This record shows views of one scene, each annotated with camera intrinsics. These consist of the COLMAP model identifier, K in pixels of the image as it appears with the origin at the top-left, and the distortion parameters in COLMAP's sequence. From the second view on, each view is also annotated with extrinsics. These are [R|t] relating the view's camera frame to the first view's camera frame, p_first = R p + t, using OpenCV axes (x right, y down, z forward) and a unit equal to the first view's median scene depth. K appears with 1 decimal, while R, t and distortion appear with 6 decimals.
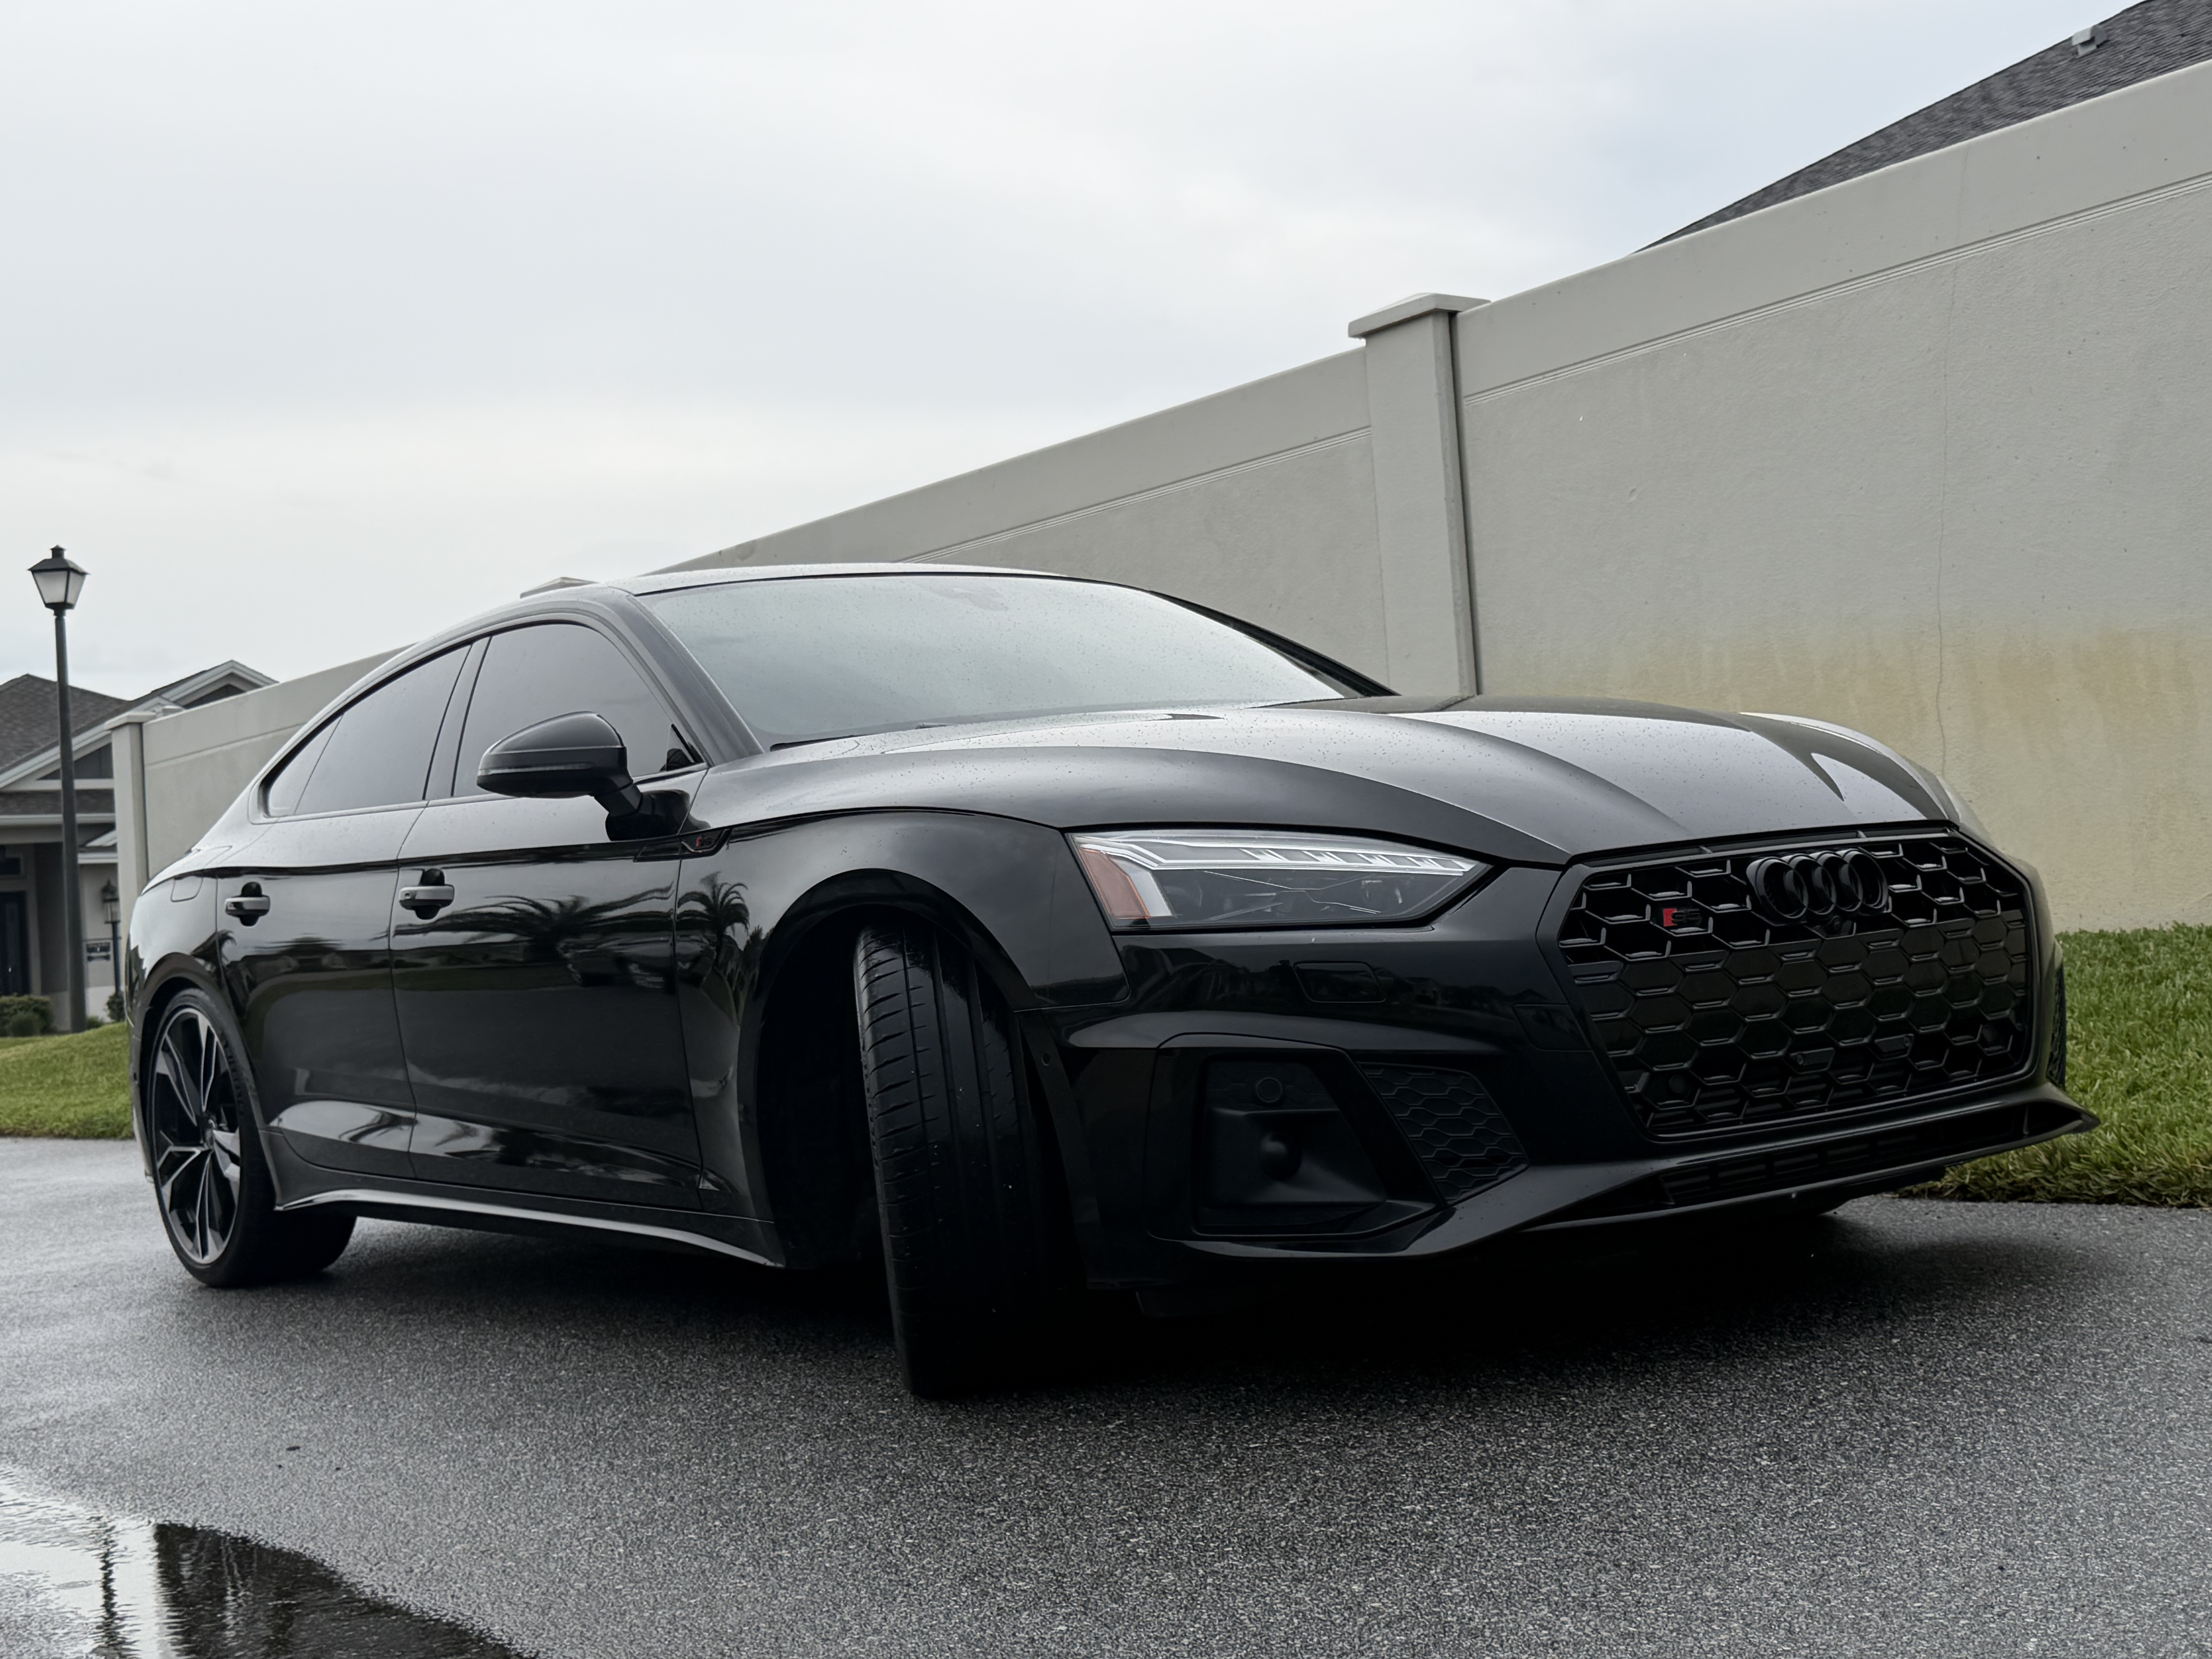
lens RADIAL K [[2685.0, 0, 1106.0], [0, 2685.0, 829.5], [0, 0, 1]] dist [0.102591, -0.013462]
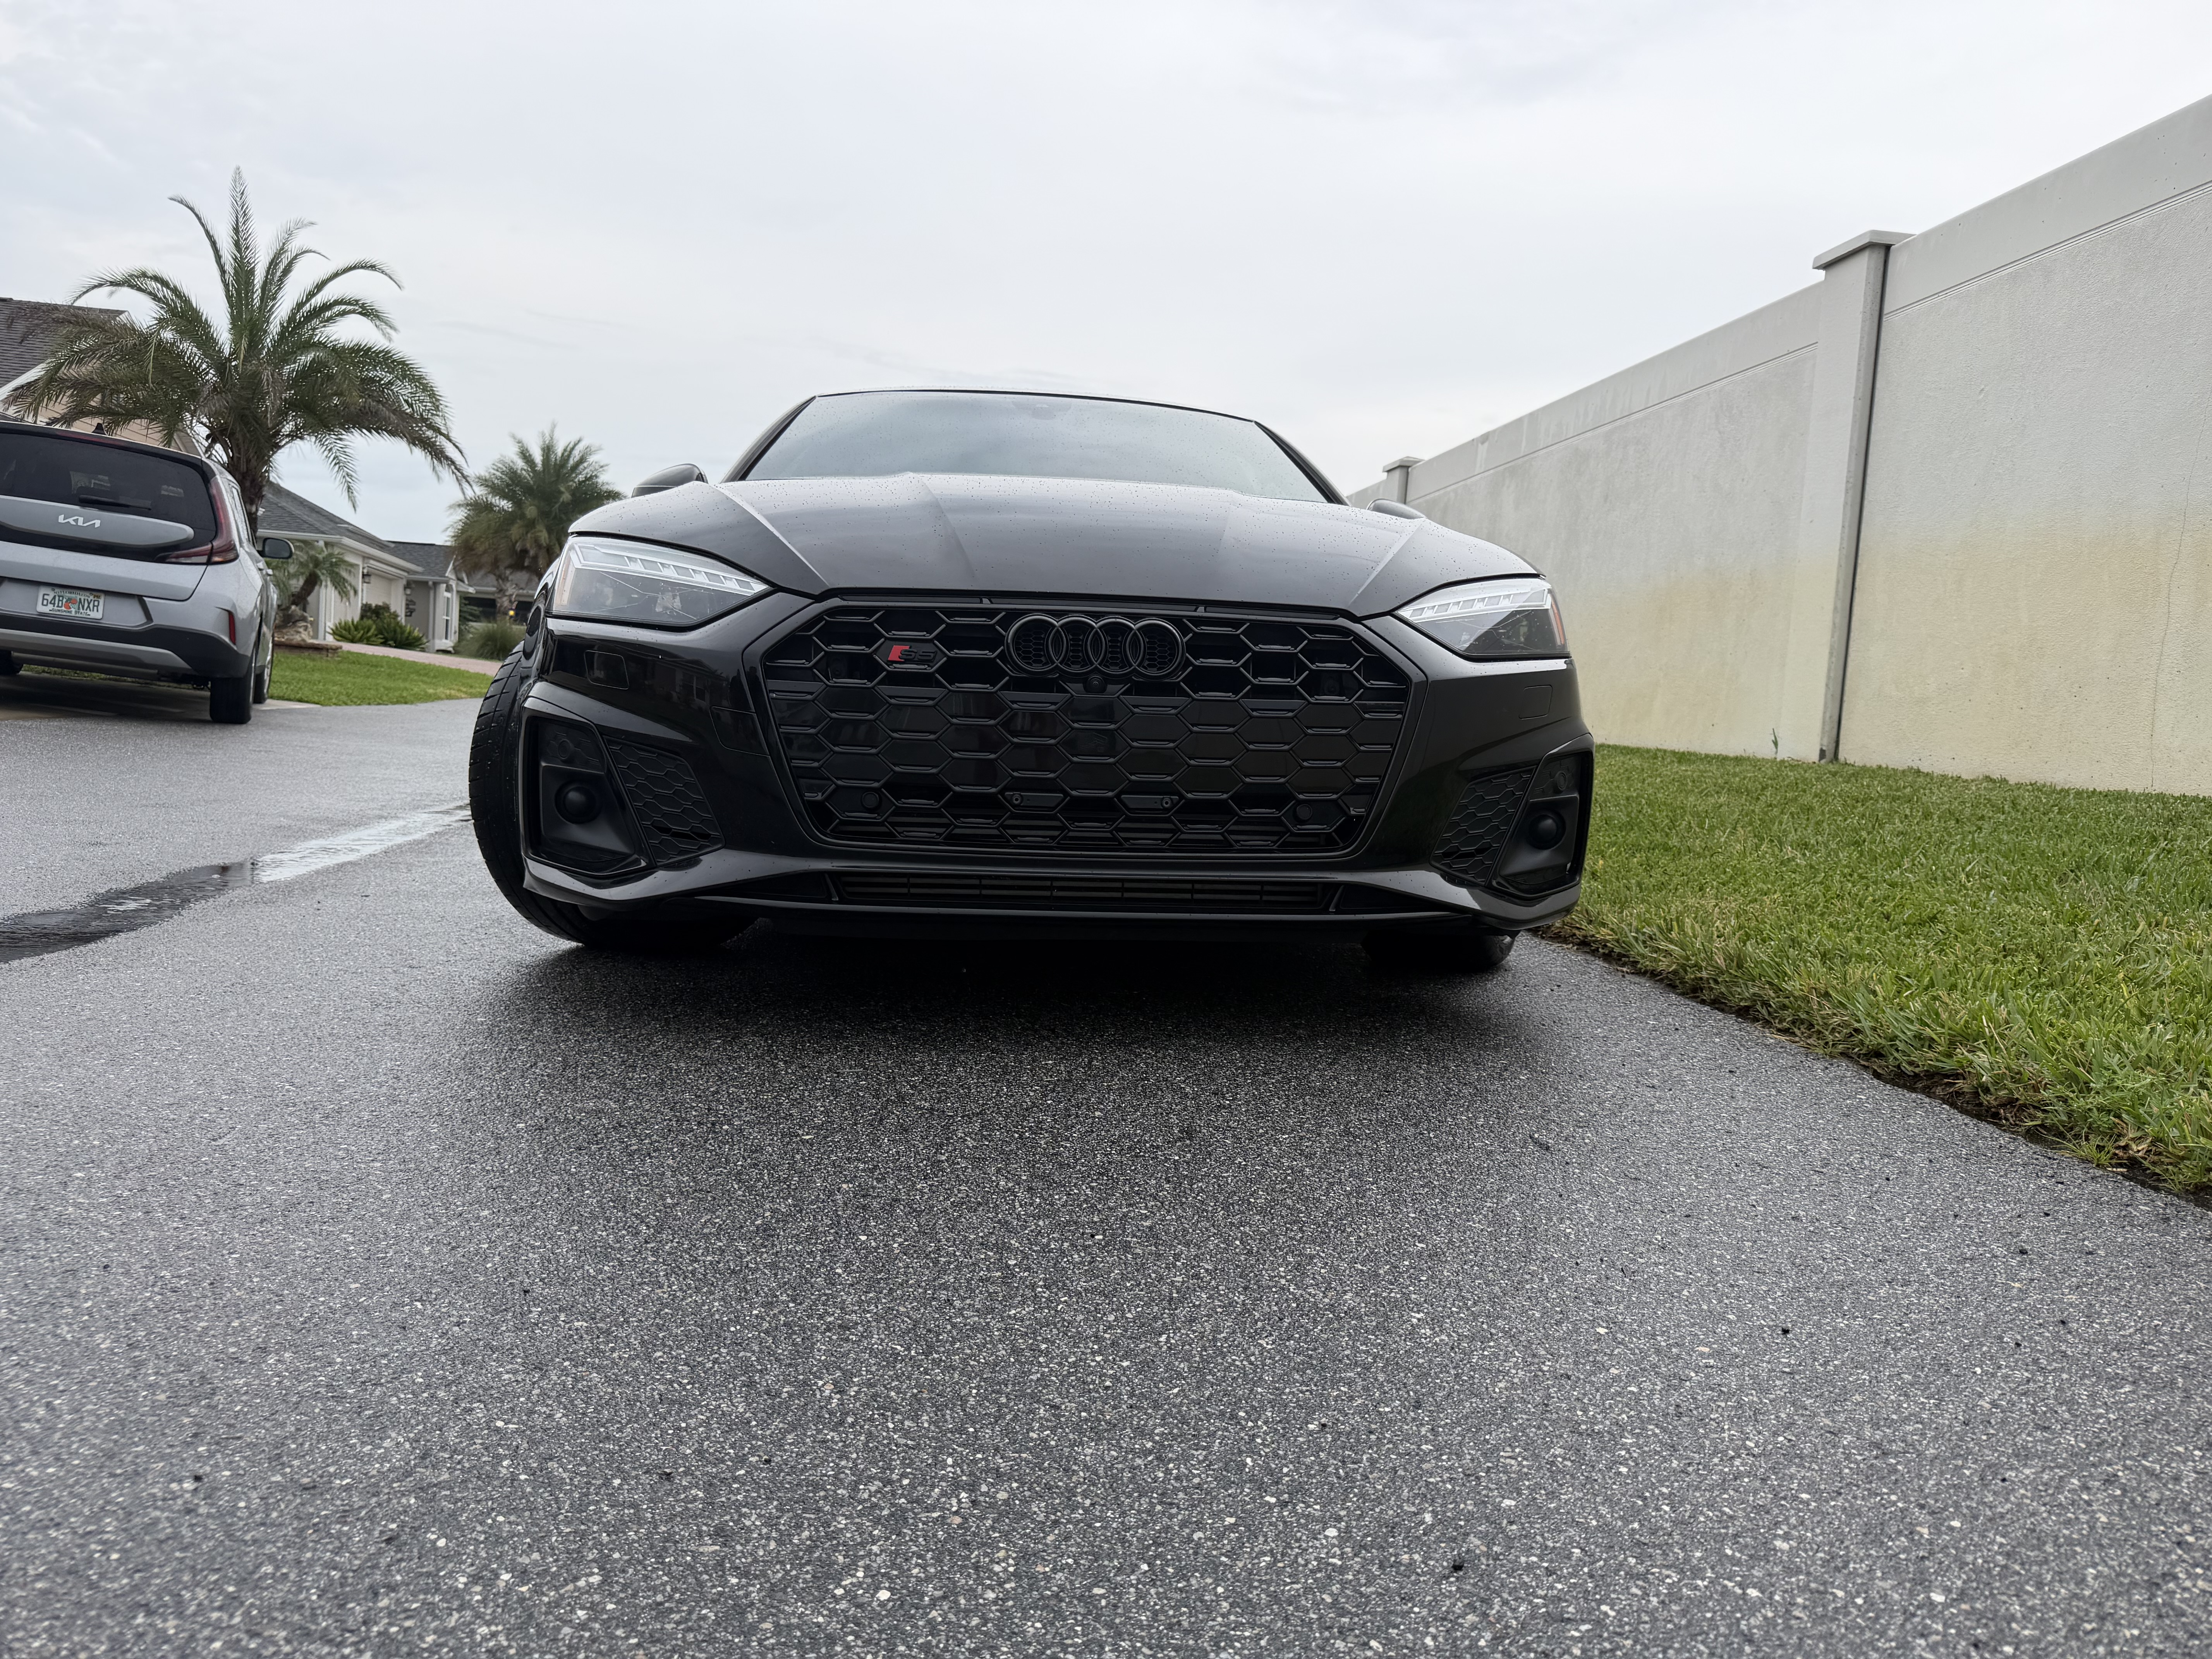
lens RADIAL K [[1531.1, 0, 1106.0], [0, 1531.1, 829.5], [0, 0, 1]] dist [0.002944, -0.020242]
pose [[0.846829, 0.167186, -0.504904, 0.269586], [-0.099677, 0.982377, 0.158111, -0.001672], [0.522441, -0.083566, 0.848571, 0.223710]]
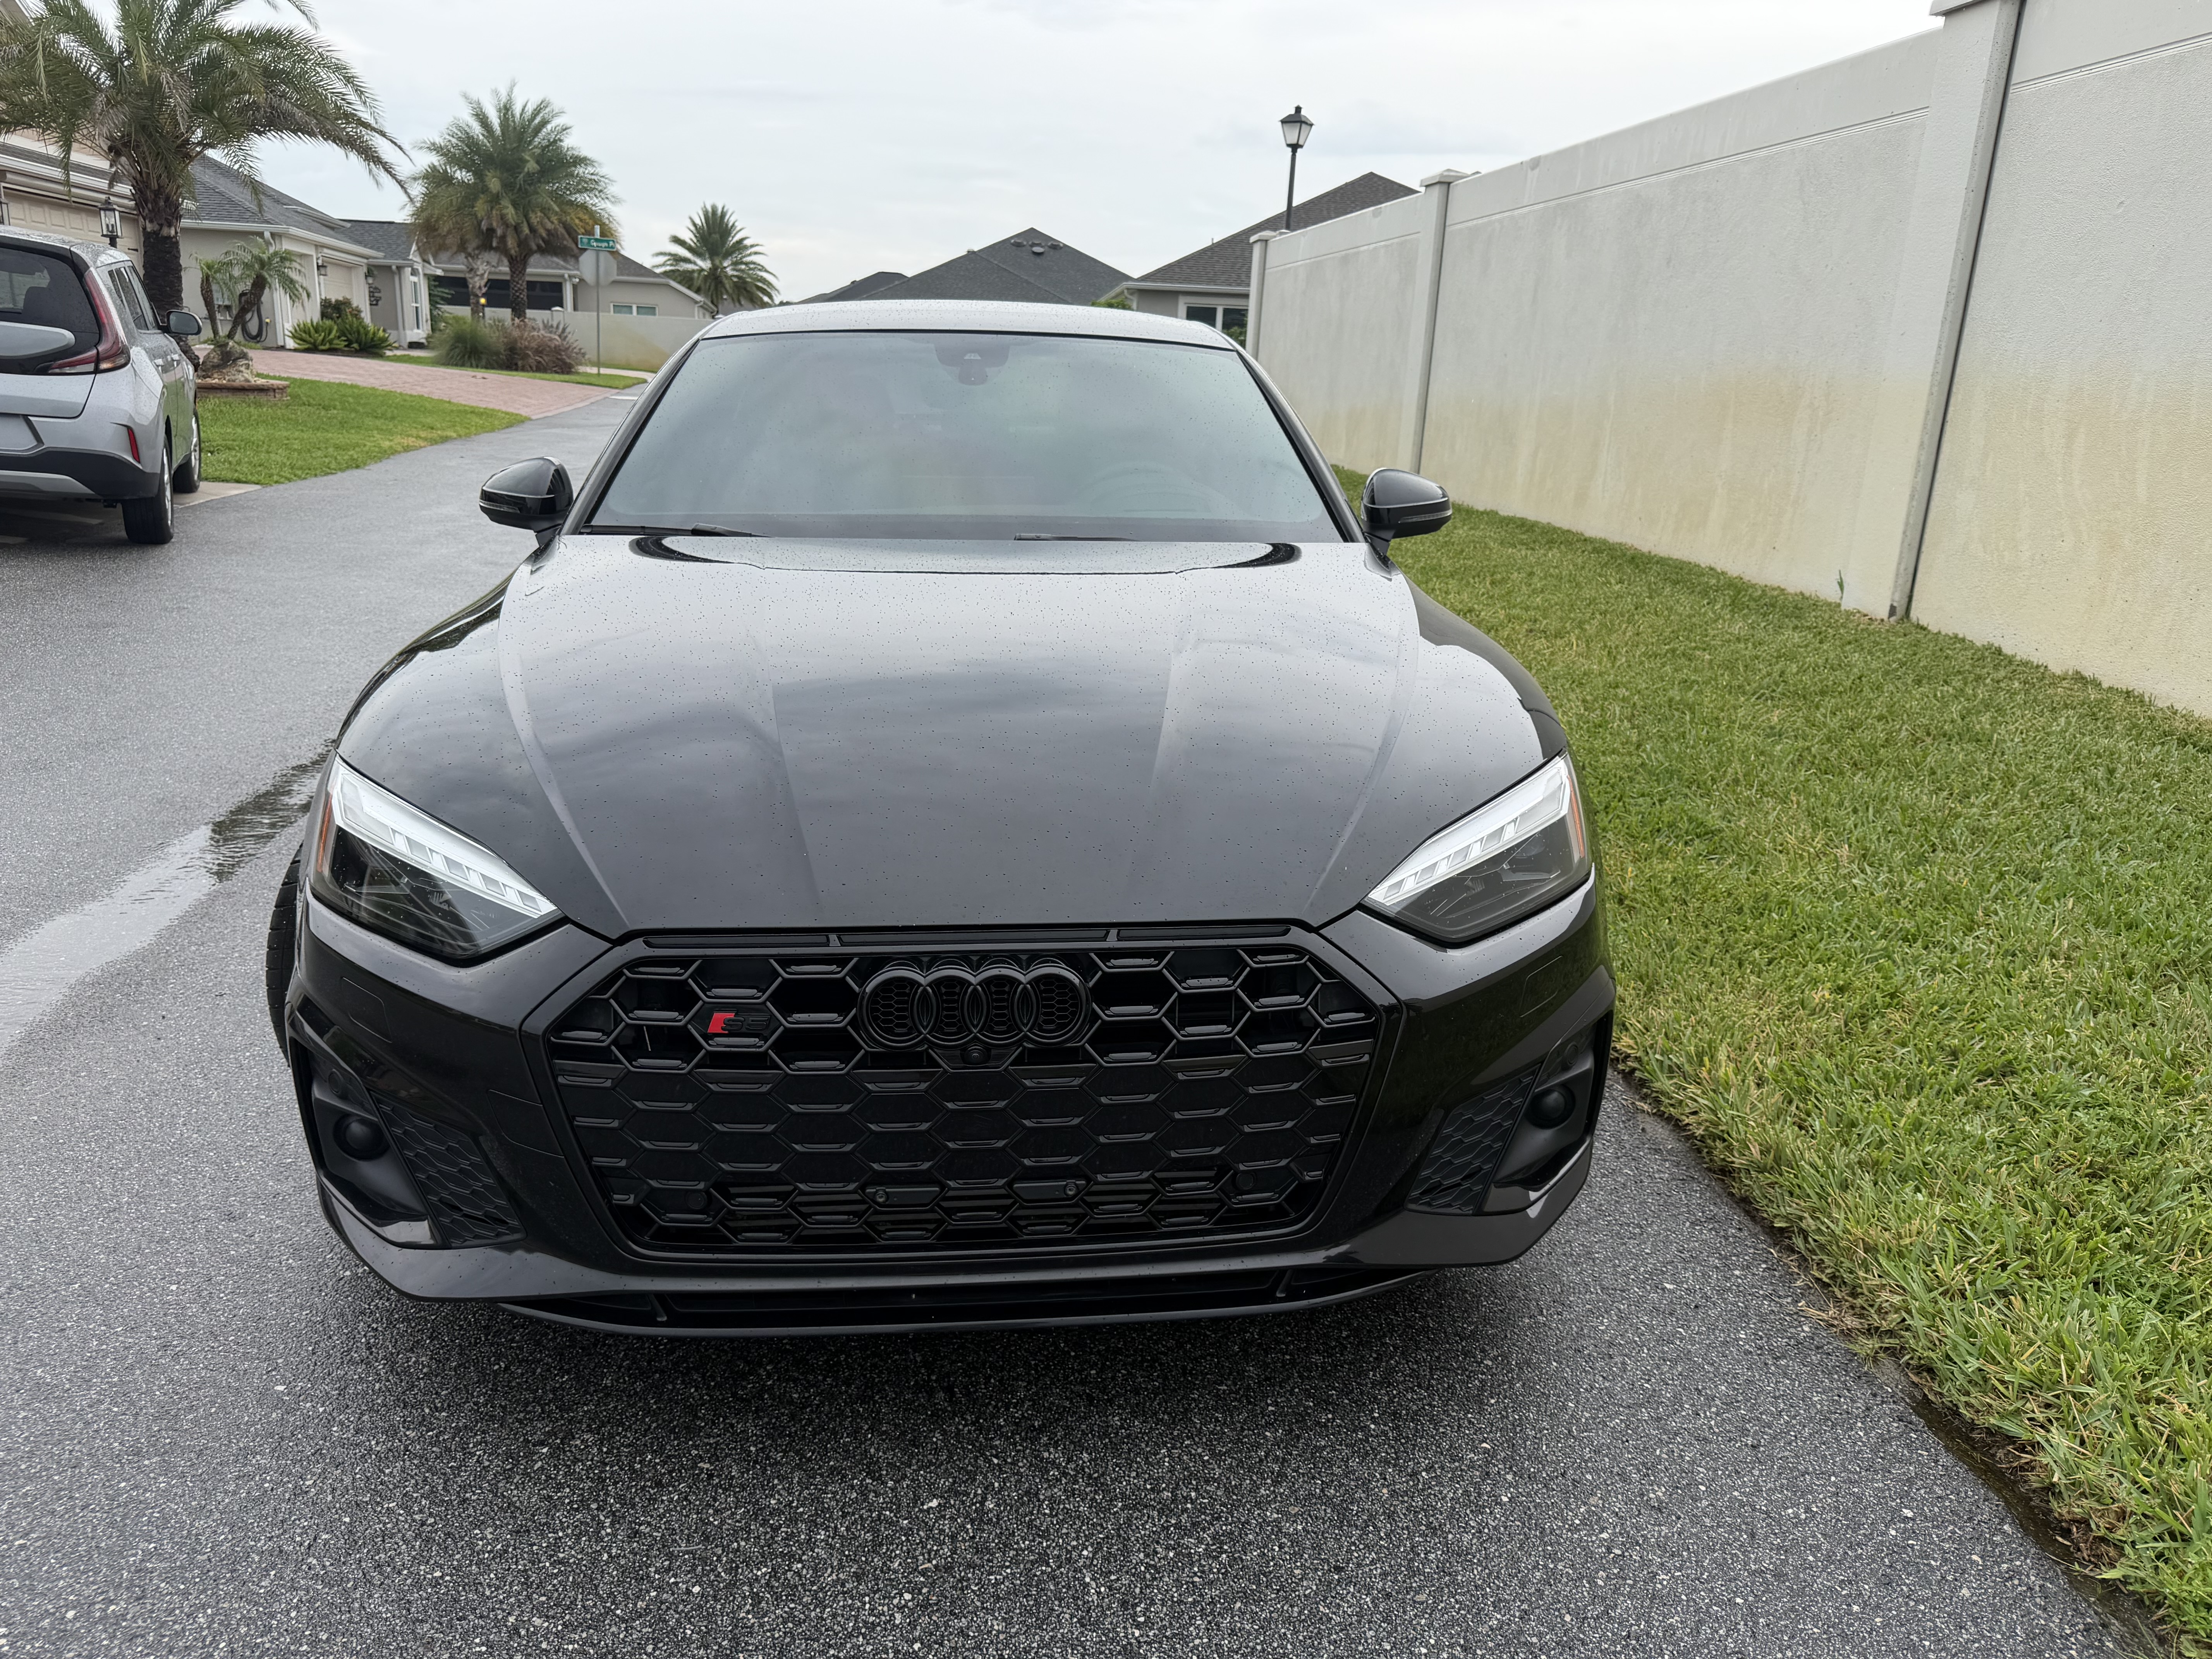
lens RADIAL K [[1564.5, 0, 1113.4], [0, 1564.5, 839.6], [0, 0, 1]] dist [-0.007008, -0.006680]
pose [[0.843871, 0.257670, -0.470624, 0.236844], [-0.081239, 0.928386, 0.362630, -0.094577], [0.530360, -0.267780, 0.804371, 0.300288]]
